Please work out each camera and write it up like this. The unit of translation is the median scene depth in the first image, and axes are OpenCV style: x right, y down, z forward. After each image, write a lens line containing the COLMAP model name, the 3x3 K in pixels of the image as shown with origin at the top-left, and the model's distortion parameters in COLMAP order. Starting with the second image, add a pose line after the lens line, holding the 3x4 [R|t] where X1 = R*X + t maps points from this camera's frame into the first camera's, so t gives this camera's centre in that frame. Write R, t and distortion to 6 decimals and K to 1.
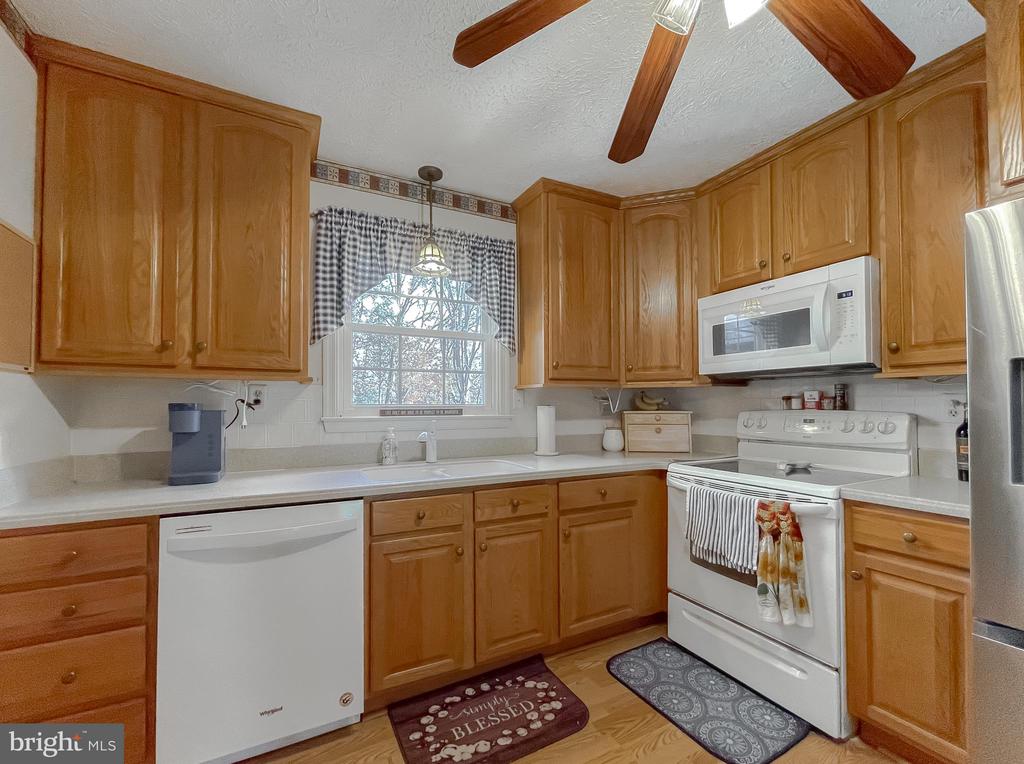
lens RADIAL K [[430.9, 0, 501.6], [0, 430.9, 400.0], [0, 0, 1]] dist [-0.005502, 0.004032]
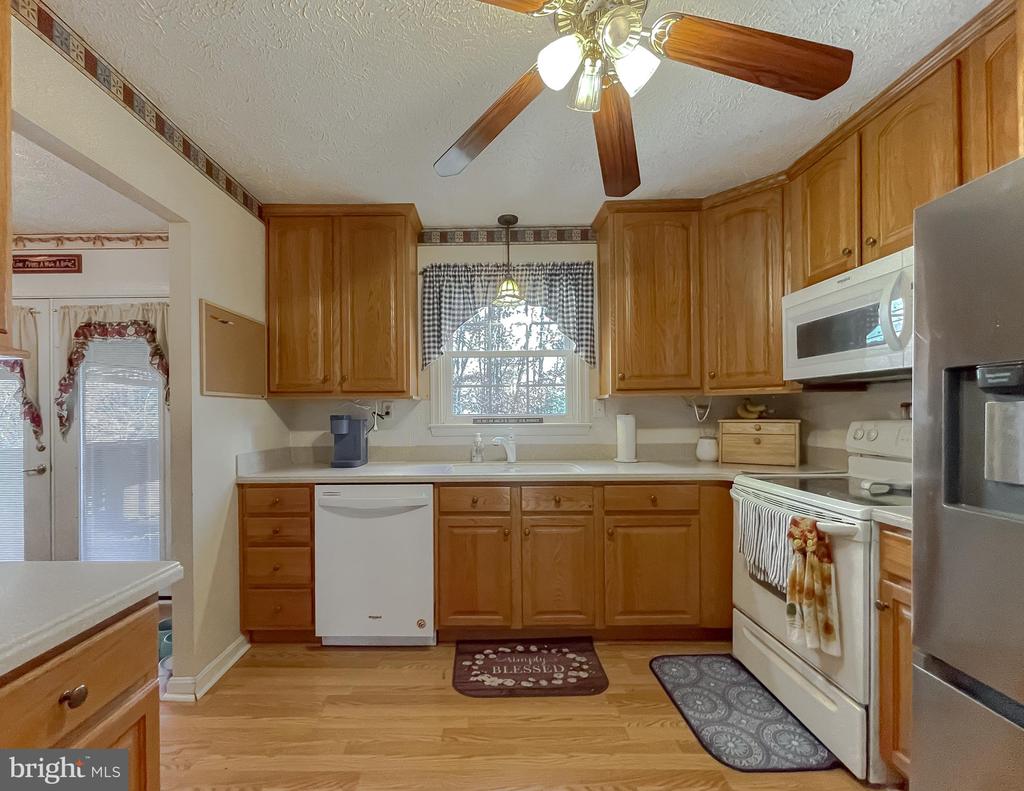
lens RADIAL K [[441.6, 0, 482.2], [0, 441.6, 415.2], [0, 0, 1]] dist [-0.000518, 0.000175]
pose [[0.886894, -0.002656, -0.461965, 0.397724], [0.012763, 0.999743, 0.018754, -0.013206], [0.461796, -0.022529, 0.886700, -0.149325]]
